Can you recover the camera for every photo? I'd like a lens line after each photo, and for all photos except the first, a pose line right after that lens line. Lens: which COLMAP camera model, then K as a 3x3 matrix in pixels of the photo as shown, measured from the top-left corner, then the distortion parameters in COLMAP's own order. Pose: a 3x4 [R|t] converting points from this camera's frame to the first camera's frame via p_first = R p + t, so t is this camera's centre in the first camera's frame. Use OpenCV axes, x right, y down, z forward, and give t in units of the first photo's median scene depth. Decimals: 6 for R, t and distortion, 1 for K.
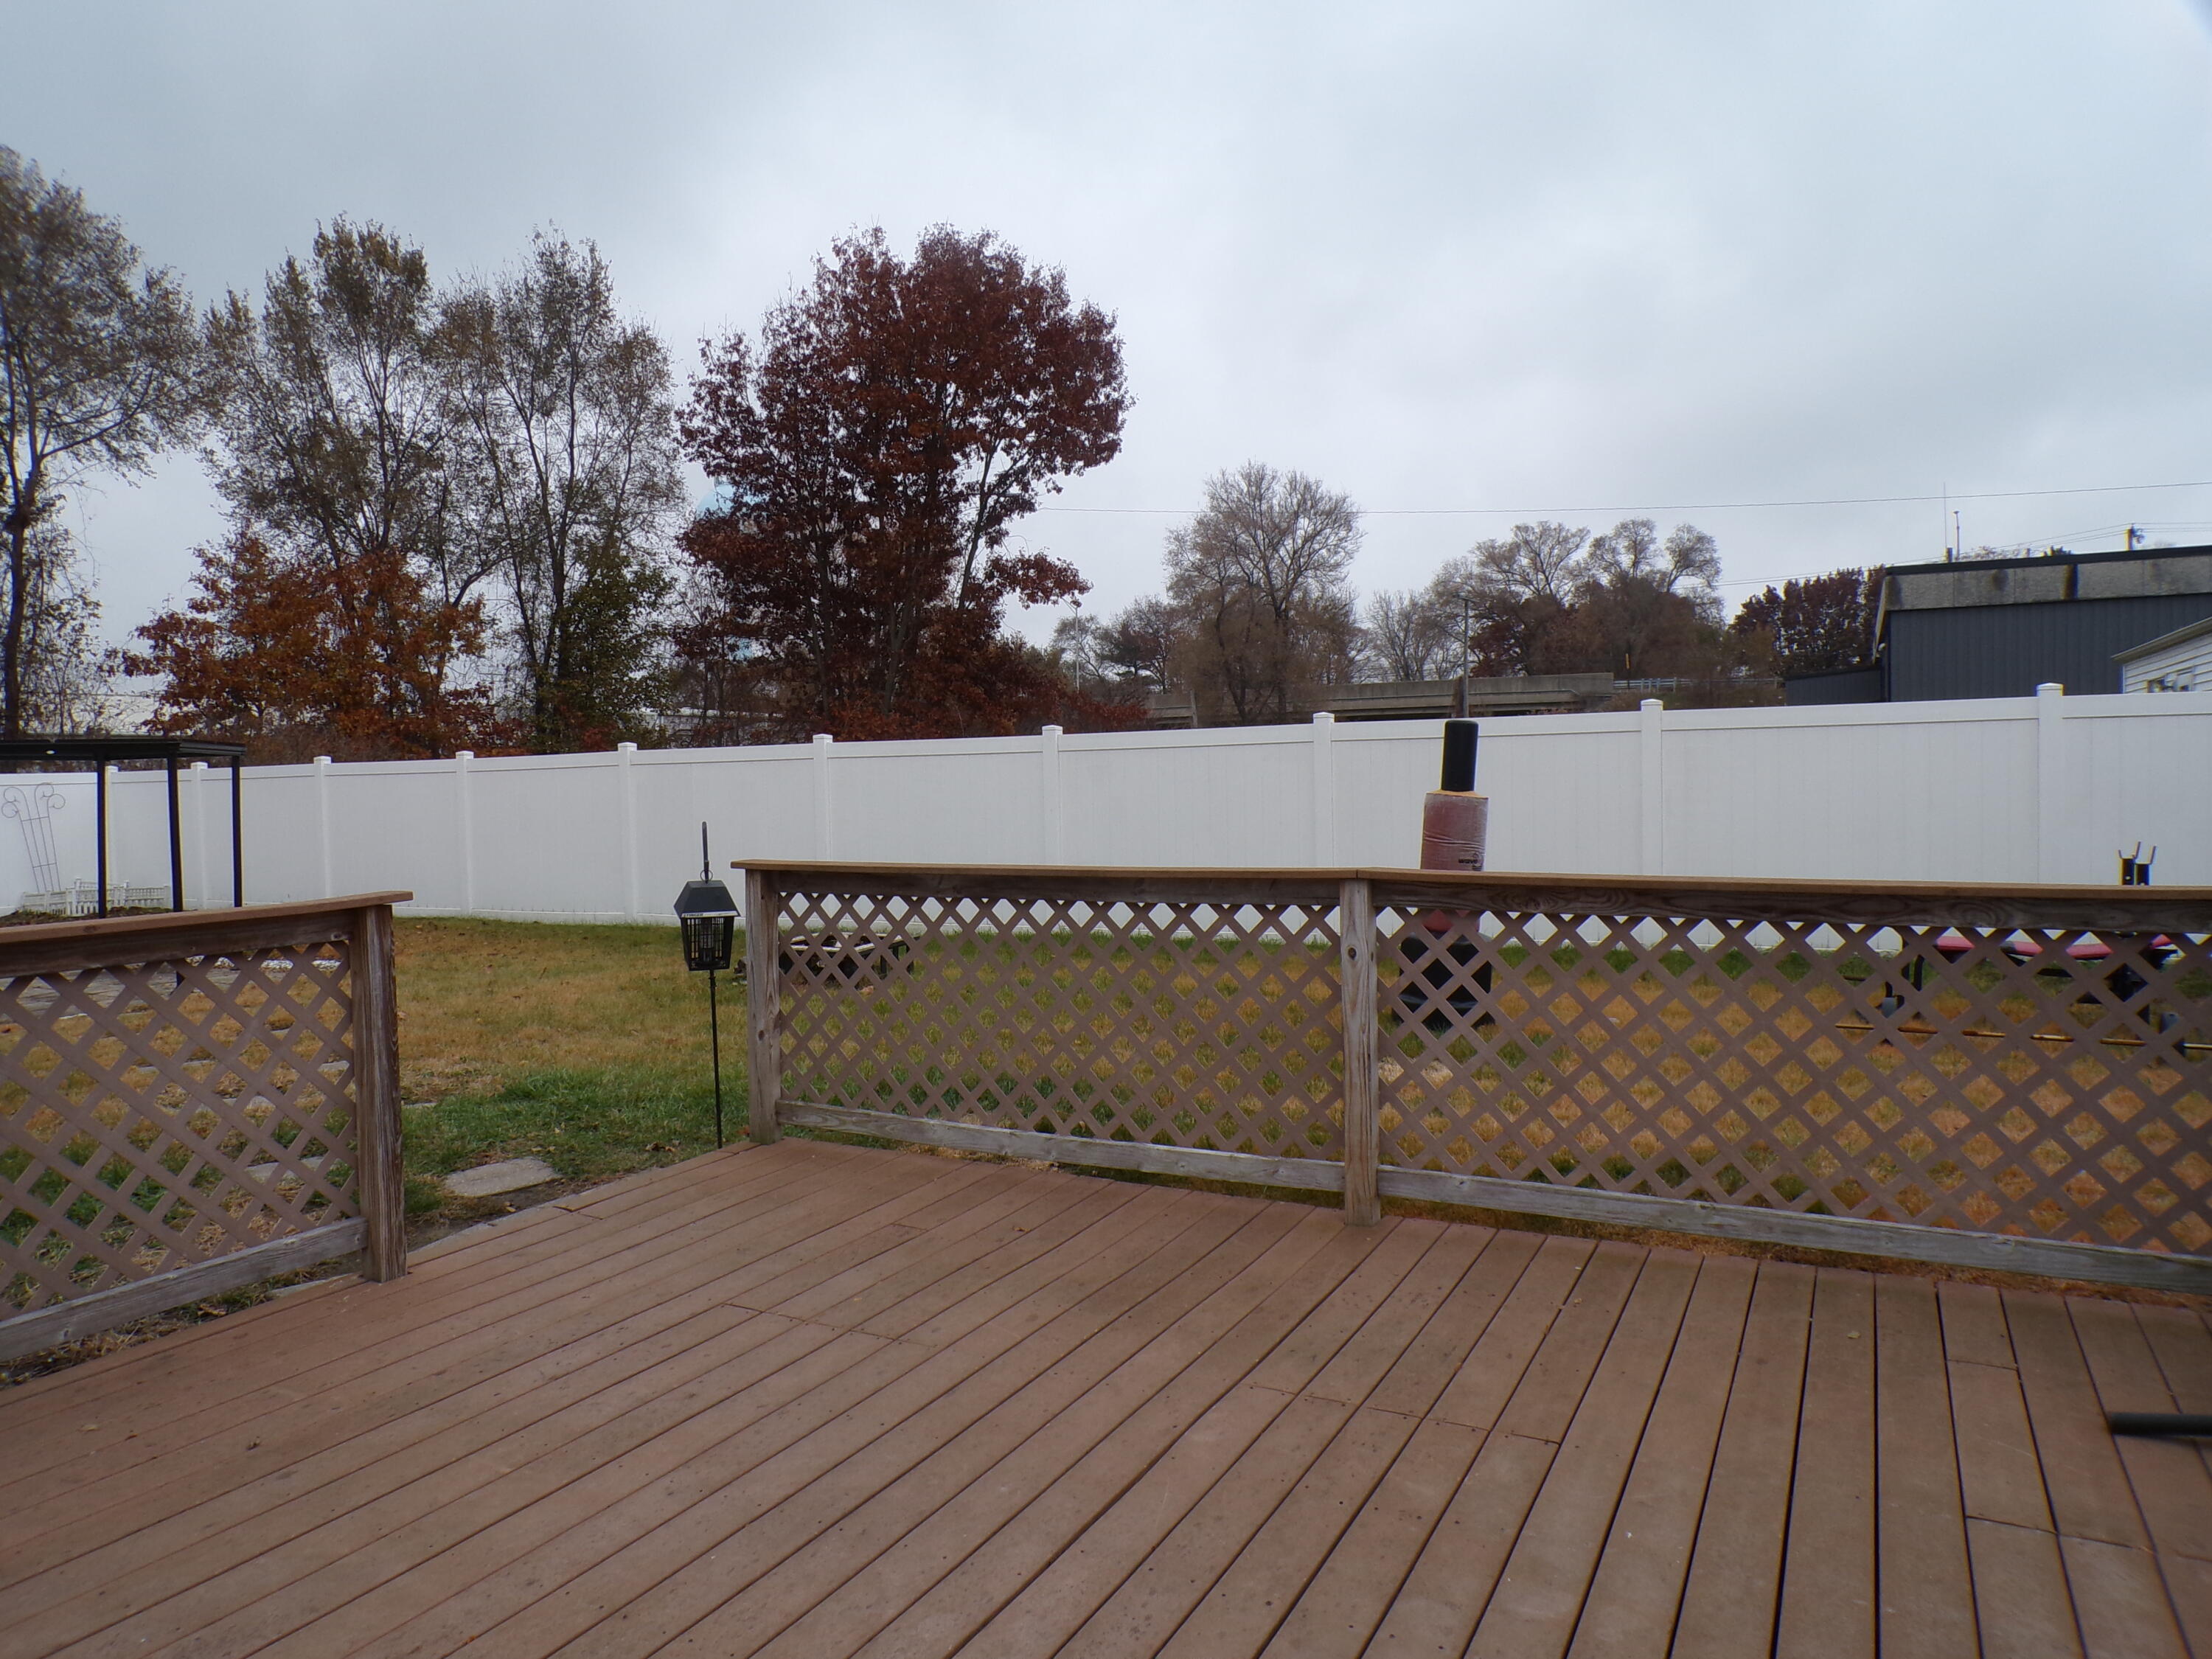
lens RADIAL K [[1479.9, 0, 1074.5], [0, 1479.9, 834.4], [0, 0, 1]] dist [-0.040511, 0.018251]
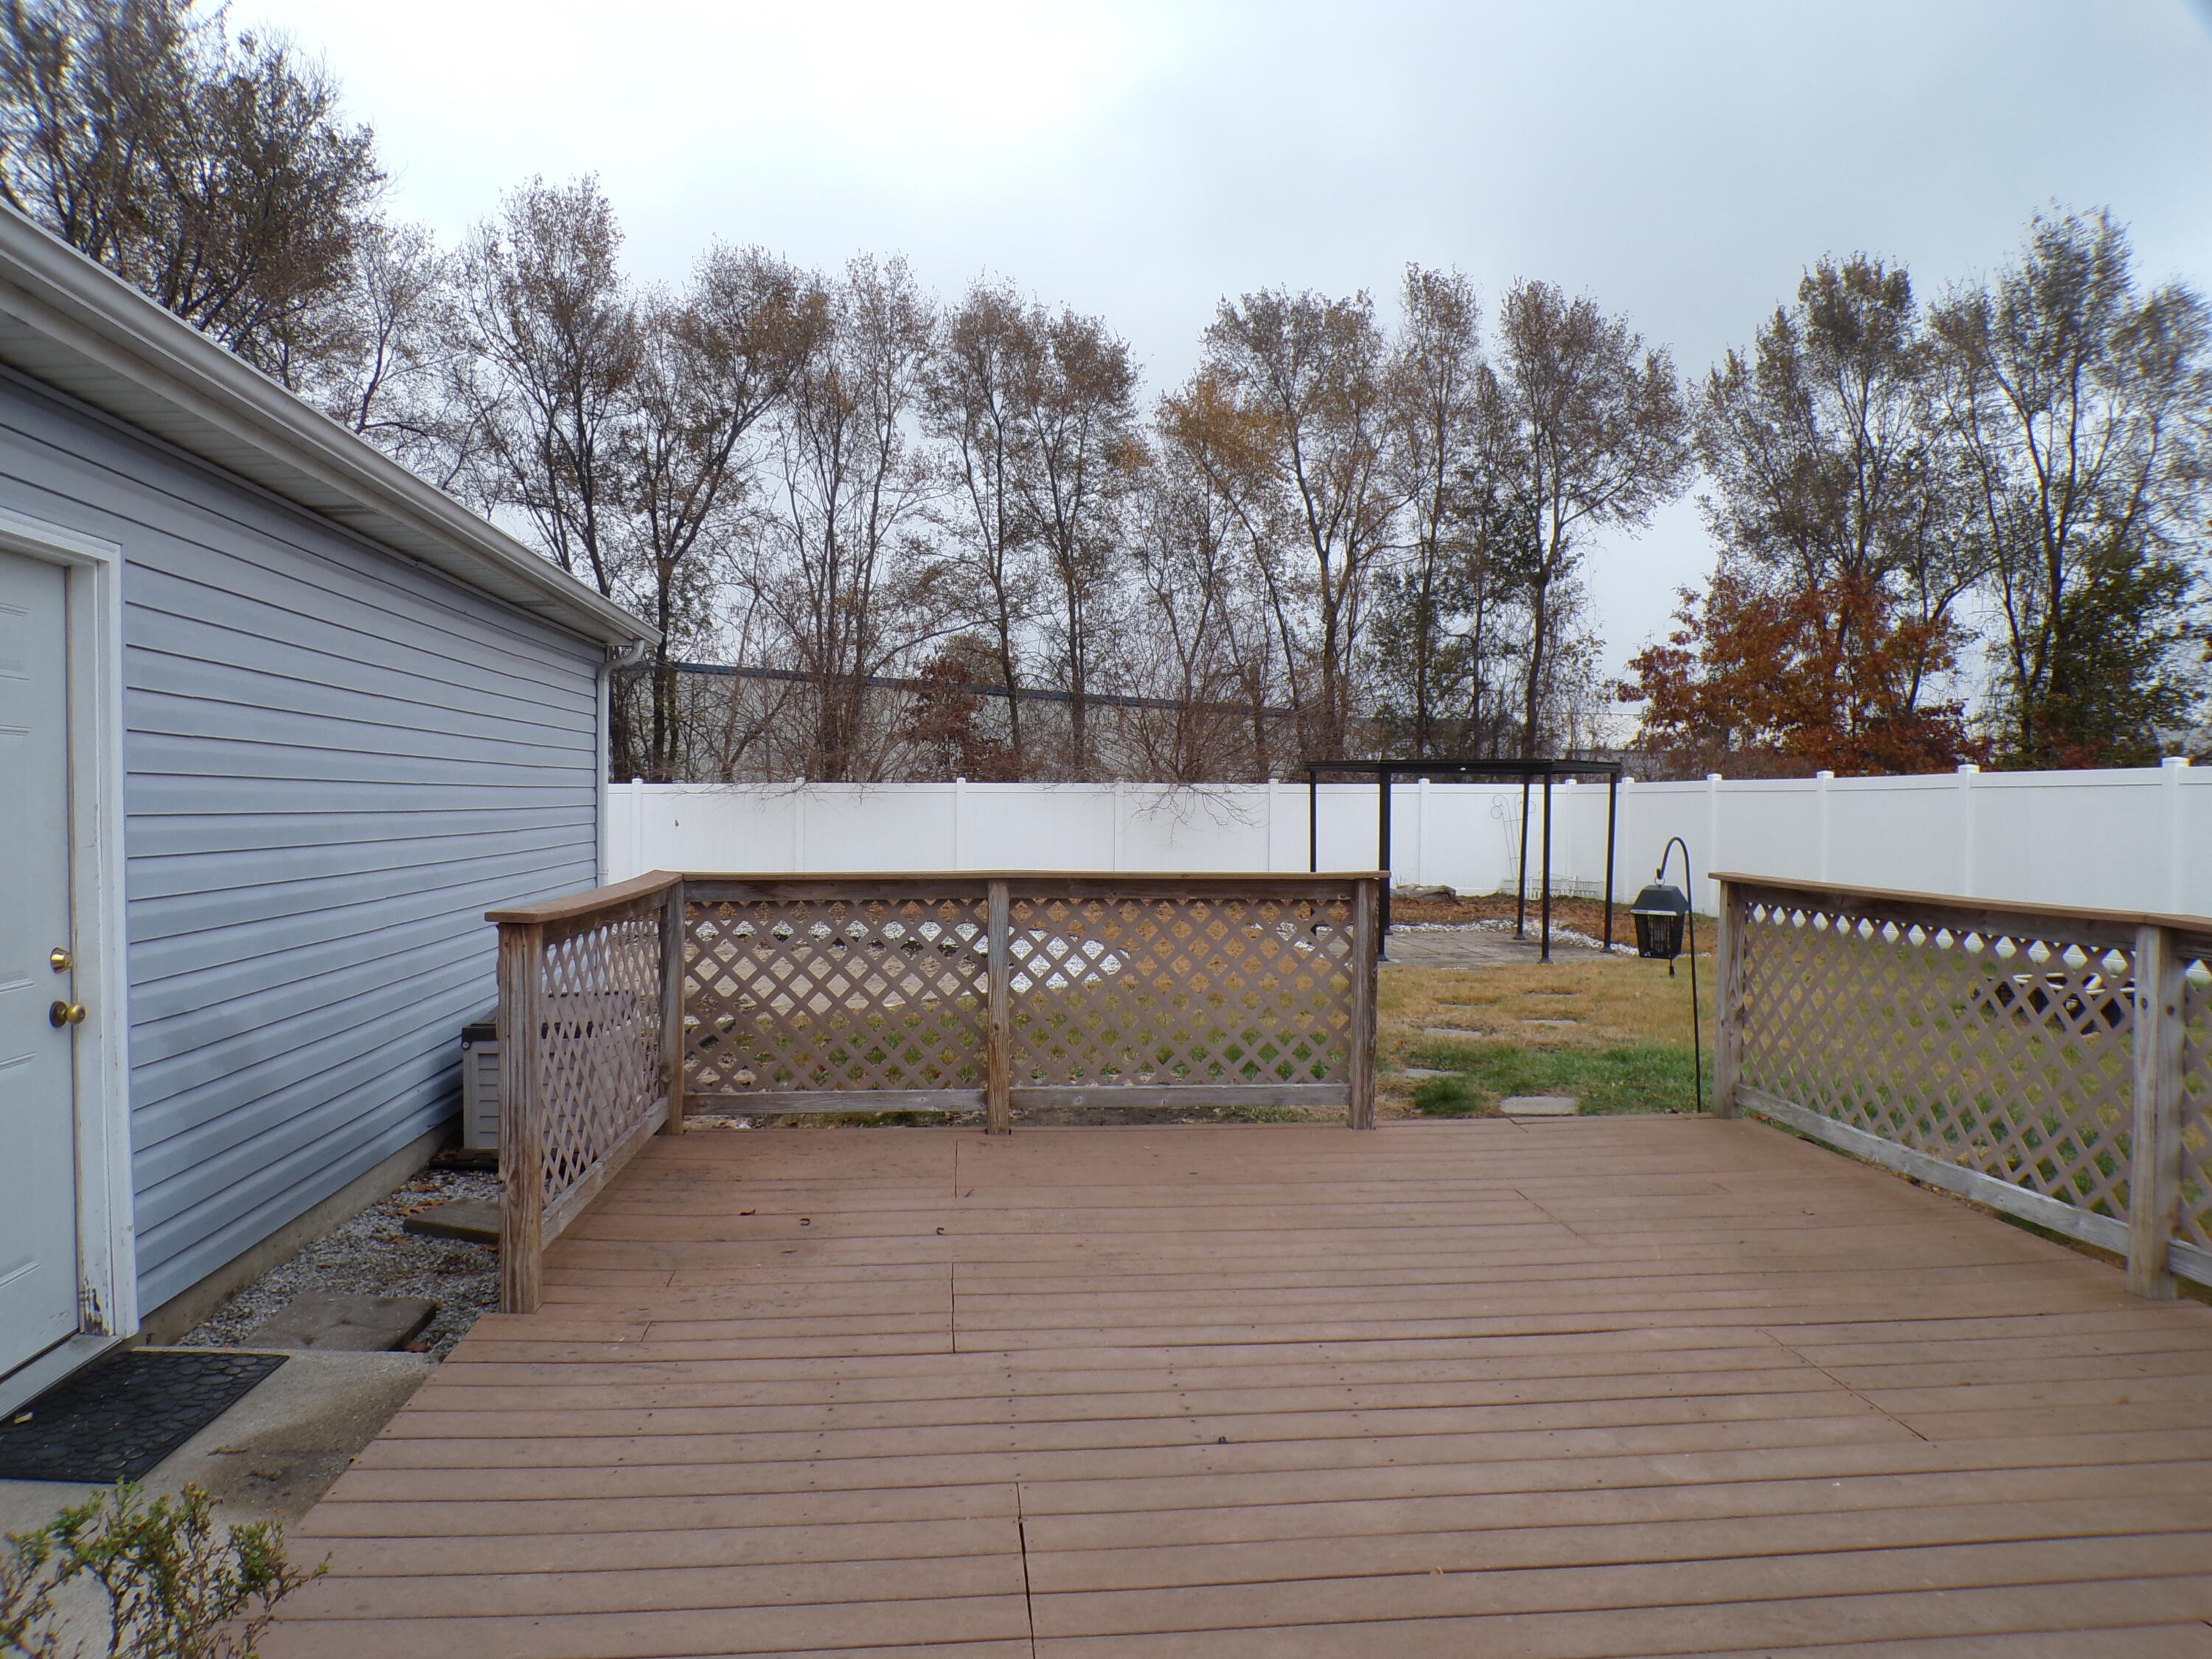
lens RADIAL K [[1479.9, 0, 1074.5], [0, 1479.9, 834.4], [0, 0, 1]] dist [-0.040511, 0.018251]
pose [[0.552525, 0.044865, -0.832288, 0.086620], [-0.053486, 0.998401, 0.018313, -0.001126], [0.831778, 0.034397, 0.554041, -0.012093]]
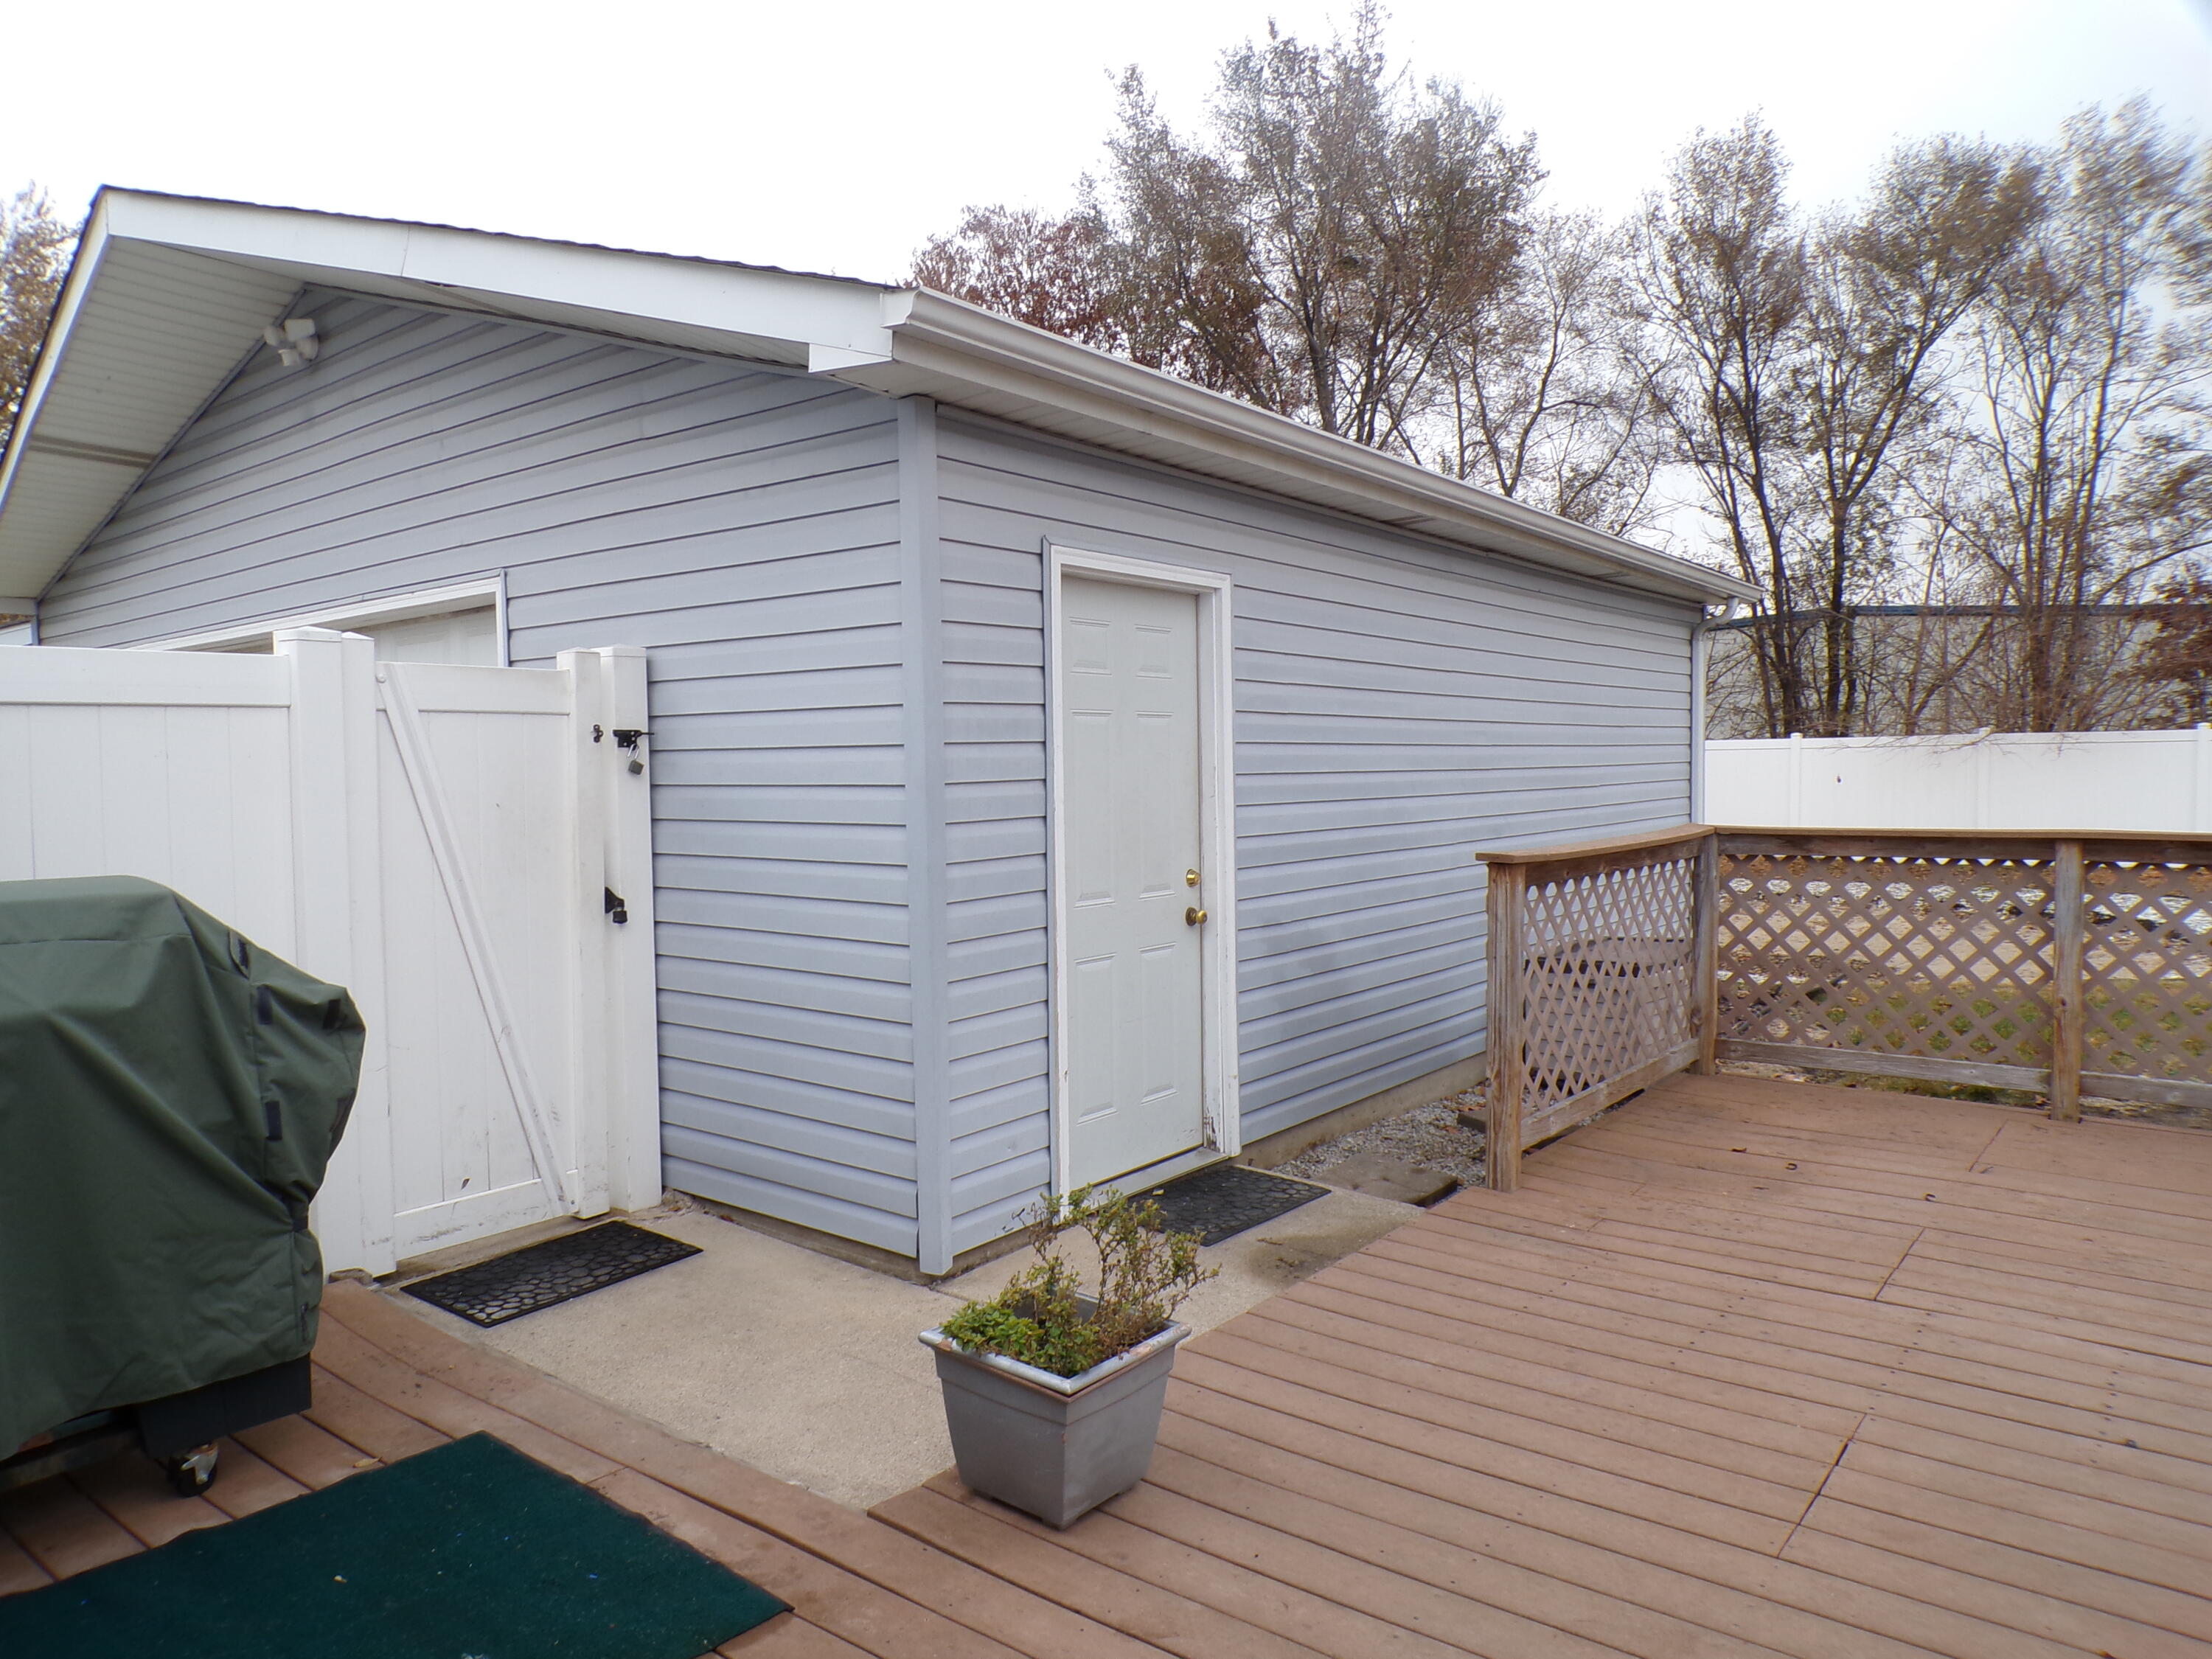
lens RADIAL K [[1455.9, 0, 1106.0], [0, 1455.9, 829.5], [0, 0, 1]] dist [-0.001738, 0.005607]
pose [[-0.159434, 0.071301, -0.984630, 0.109847], [-0.028719, 0.996631, 0.076820, -0.002444], [0.986791, 0.040525, -0.156849, 0.003086]]
